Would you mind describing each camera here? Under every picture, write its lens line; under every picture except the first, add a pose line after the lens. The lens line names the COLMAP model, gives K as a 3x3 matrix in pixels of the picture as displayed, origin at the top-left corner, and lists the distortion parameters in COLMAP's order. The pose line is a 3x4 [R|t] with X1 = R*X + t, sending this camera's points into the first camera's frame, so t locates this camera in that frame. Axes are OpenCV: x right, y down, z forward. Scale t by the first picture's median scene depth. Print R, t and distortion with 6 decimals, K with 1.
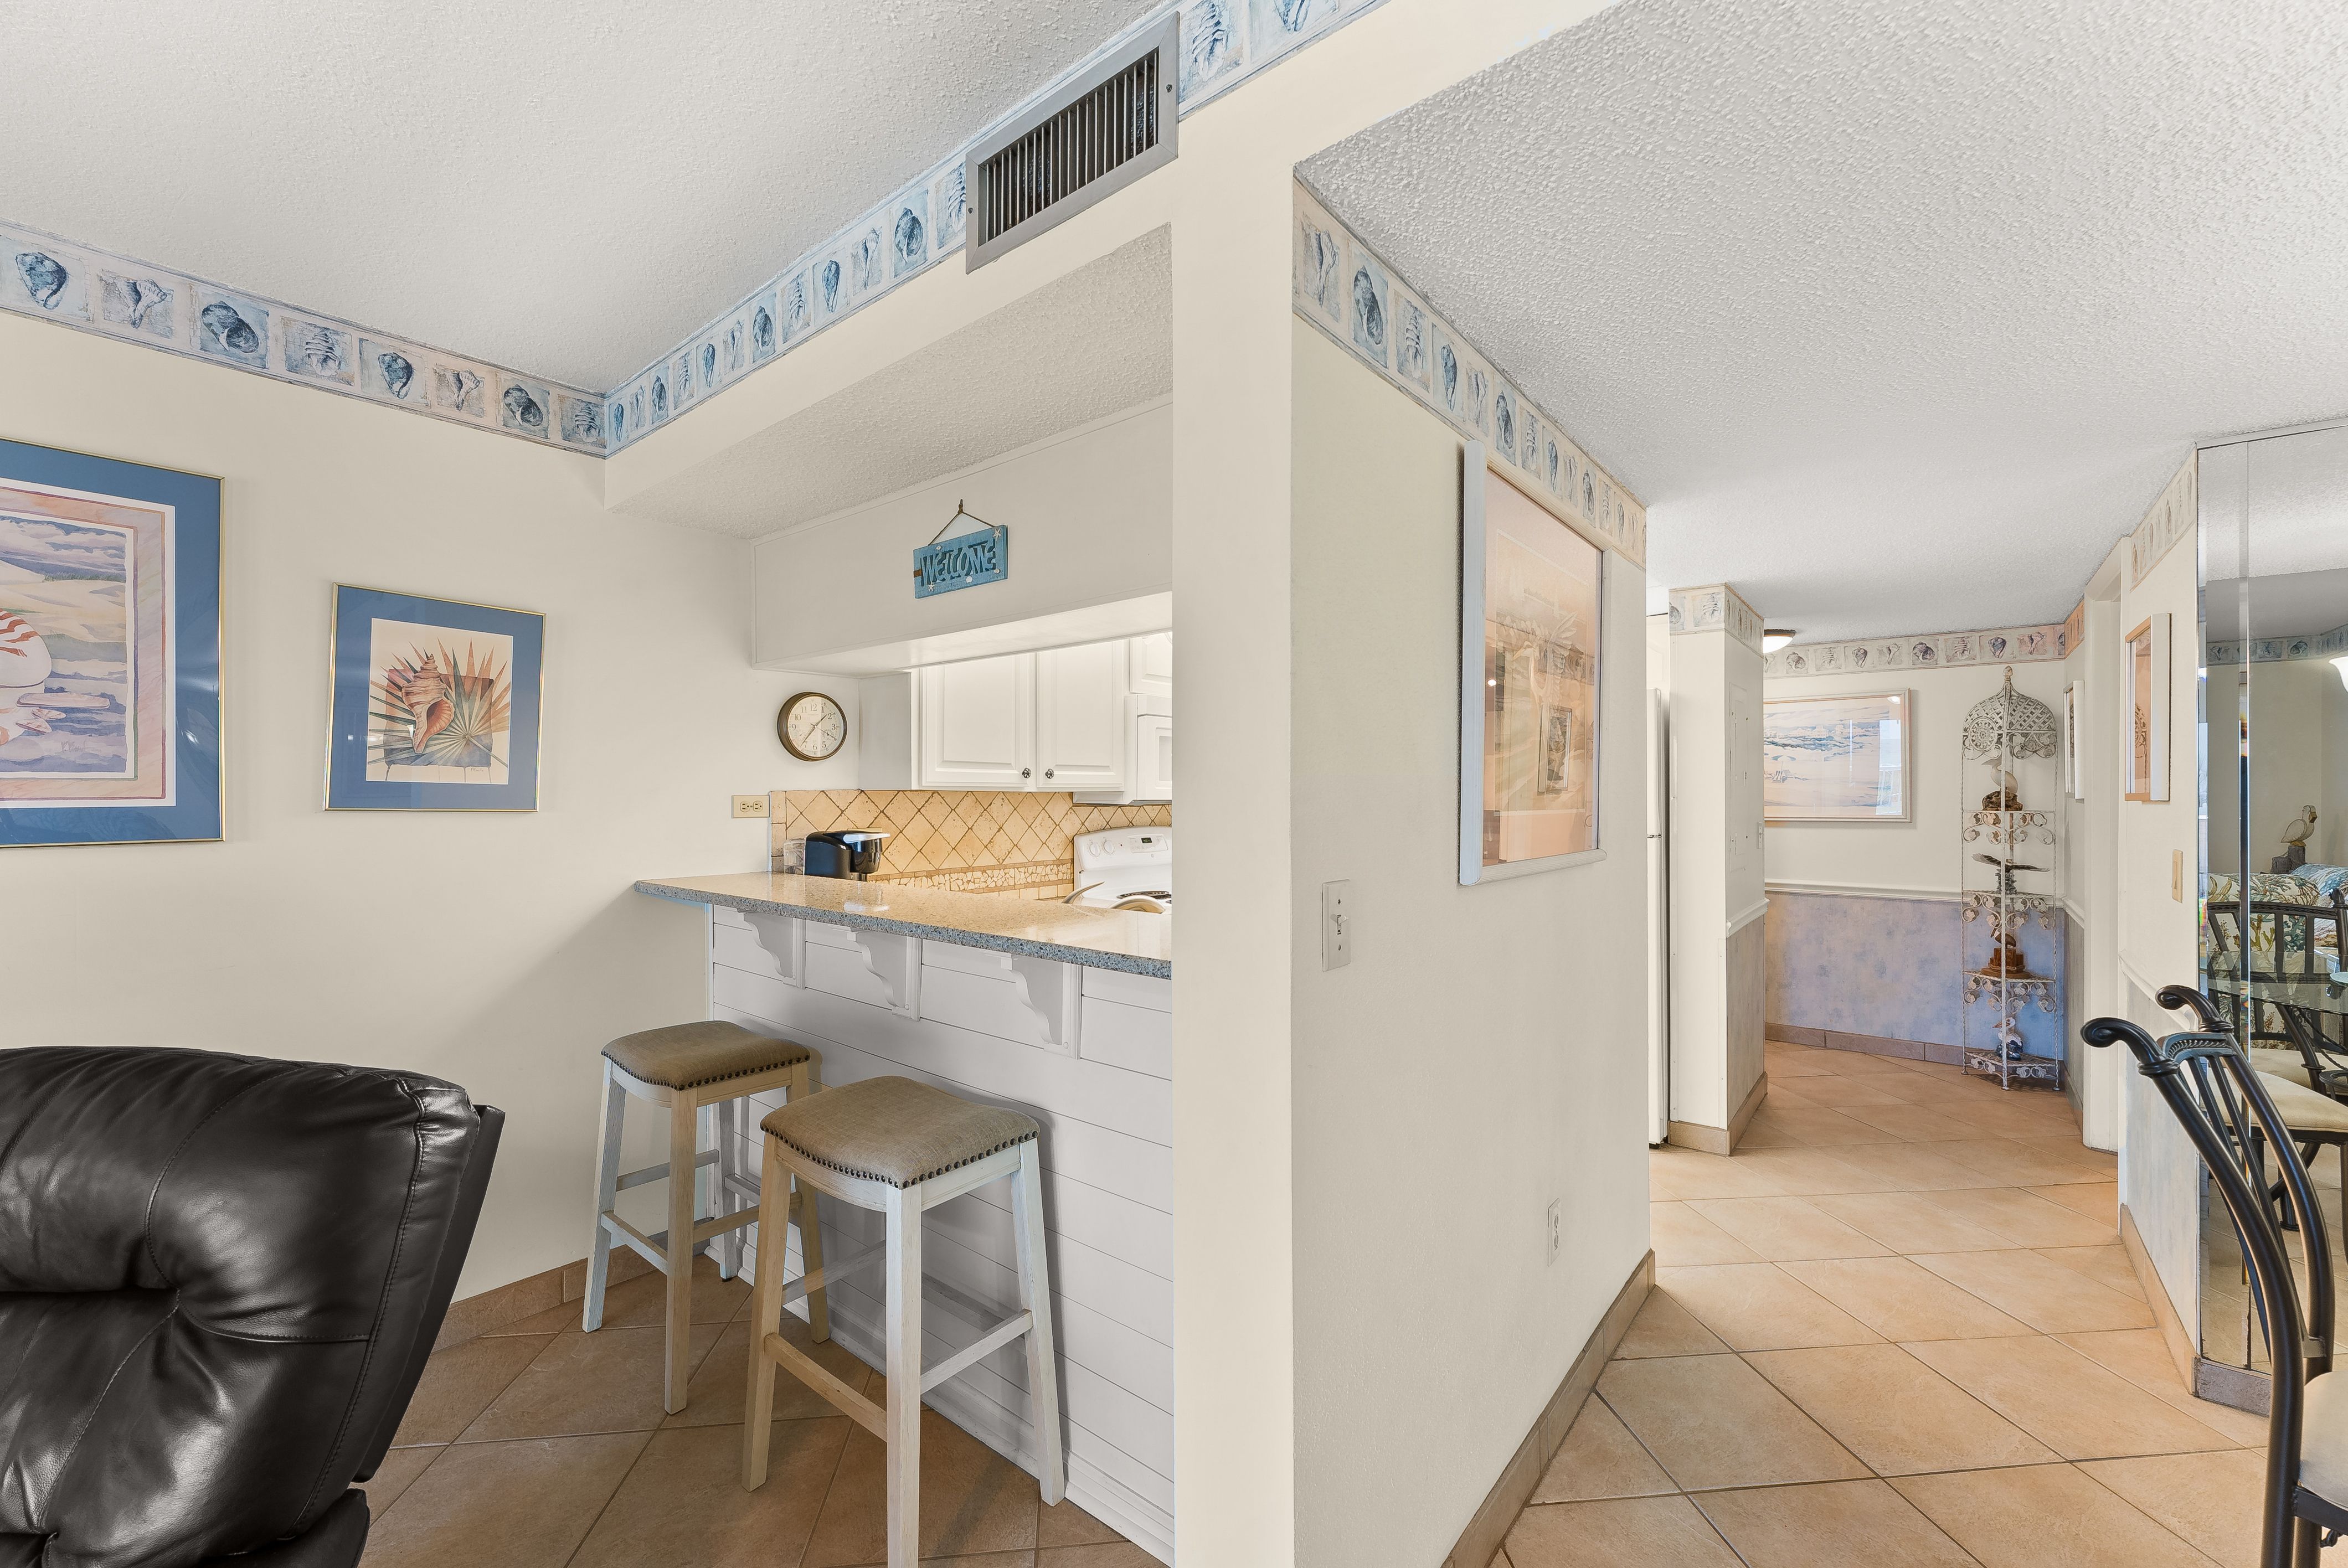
lens RADIAL K [[925.2, 0, 1166.2], [0, 925.2, 790.7], [0, 0, 1]] dist [0.000455, -0.000641]
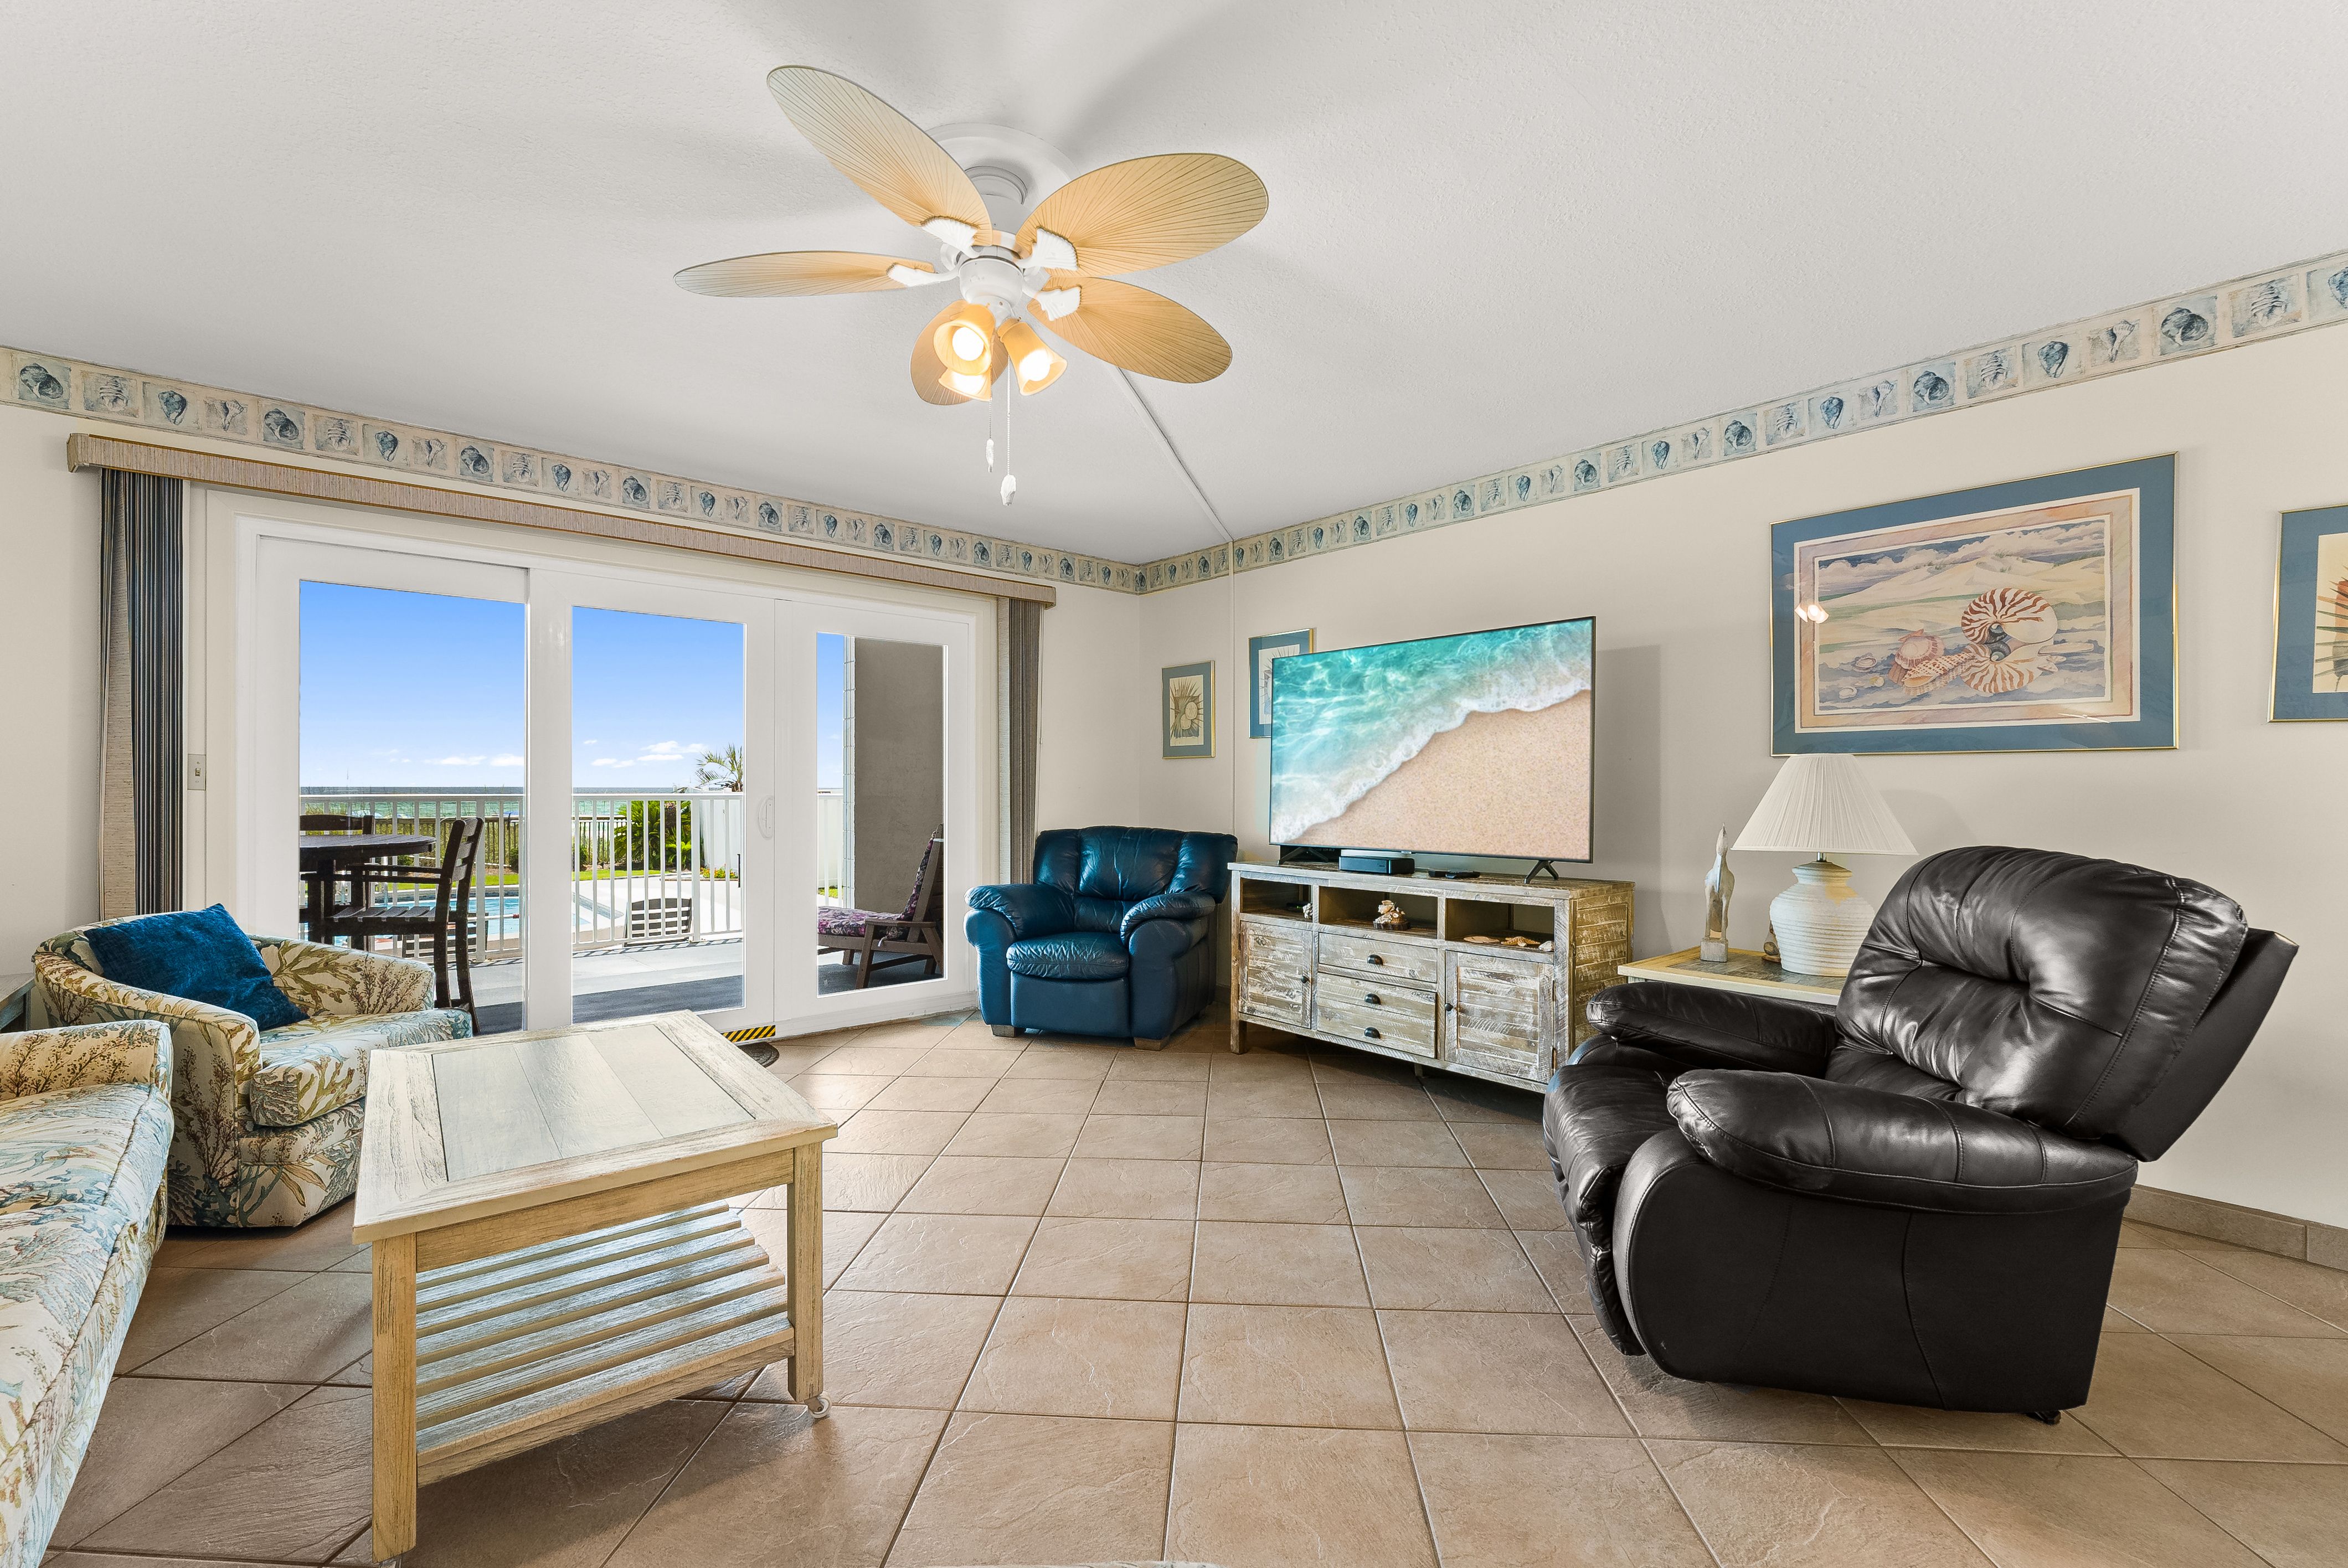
lens RADIAL K [[969.3, 0, 1180.8], [0, 969.3, 788.4], [0, 0, 1]] dist [-0.011129, 0.001134]
pose [[-0.144458, 0.003534, -0.989505, 0.380276], [-0.000979, 0.999993, 0.003714, 0.092214], [0.989510, 0.001505, -0.144453, -0.107341]]
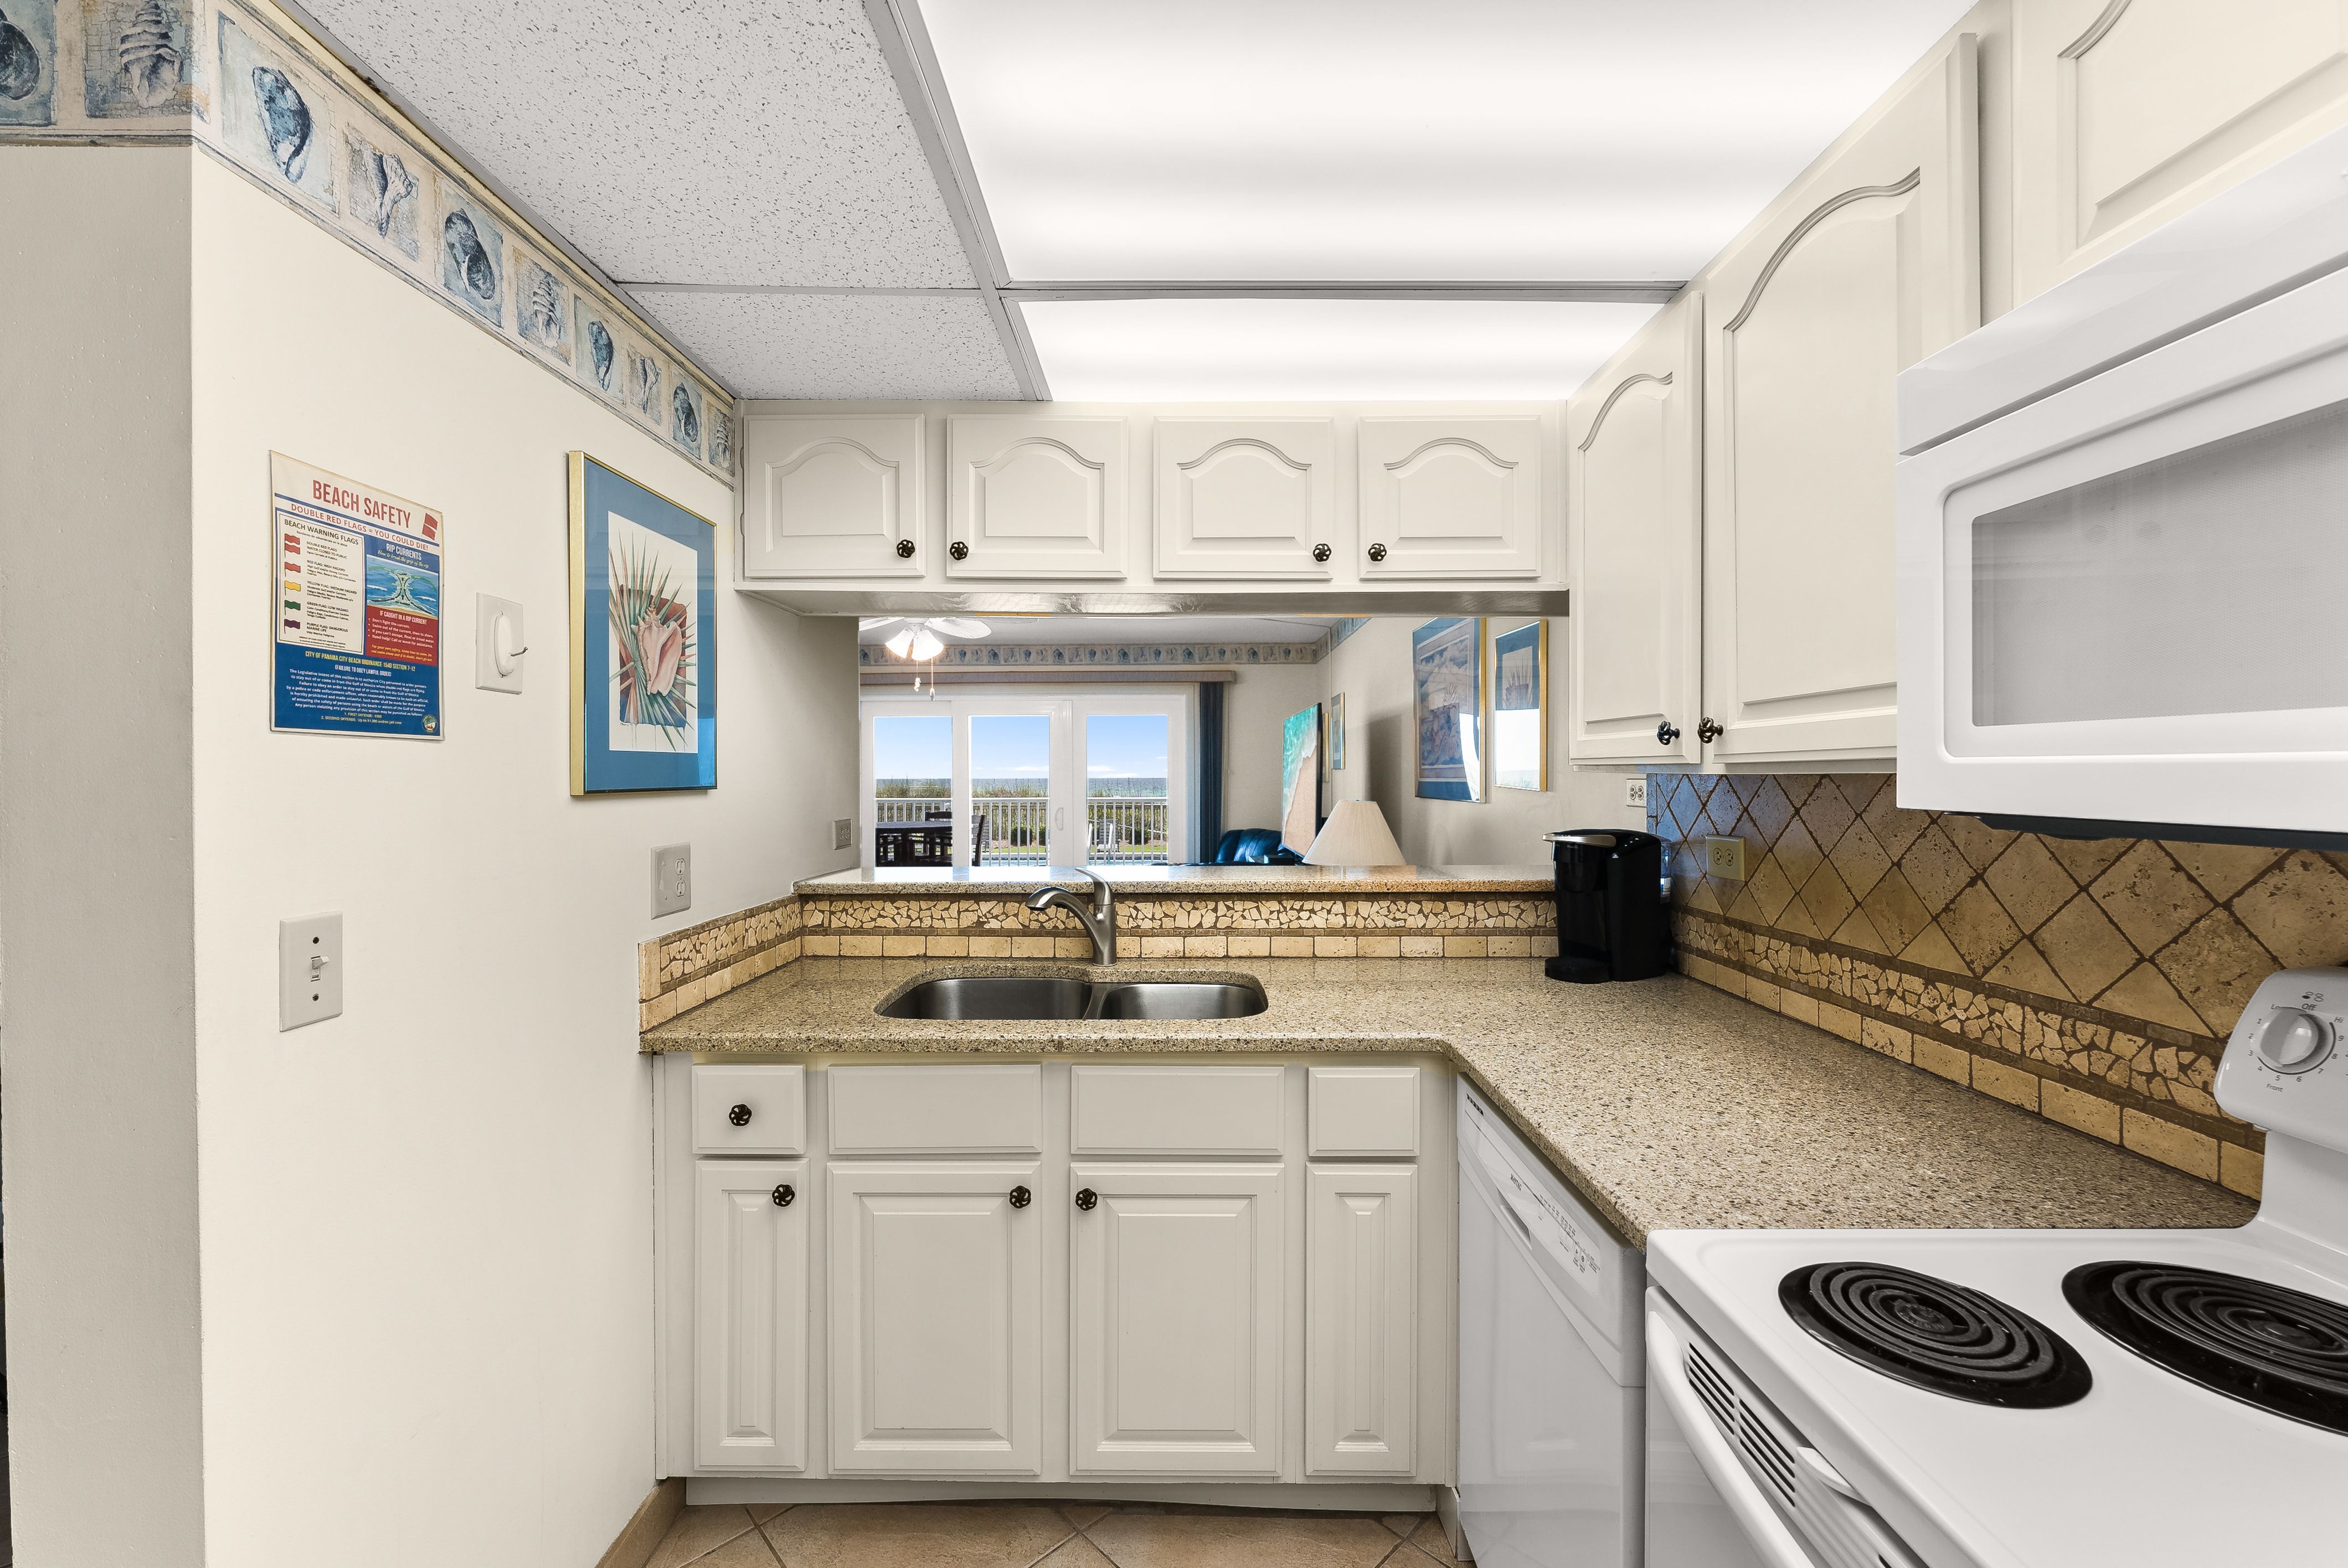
lens RADIAL K [[925.2, 0, 1182.9], [0, 925.2, 785.1], [0, 0, 1]] dist [0.000455, -0.000641]
pose [[-0.764599, 0.012358, -0.644387, 0.450718], [0.007825, 0.999920, 0.009892, 0.000118], [0.644458, 0.002521, -0.764635, 1.741629]]
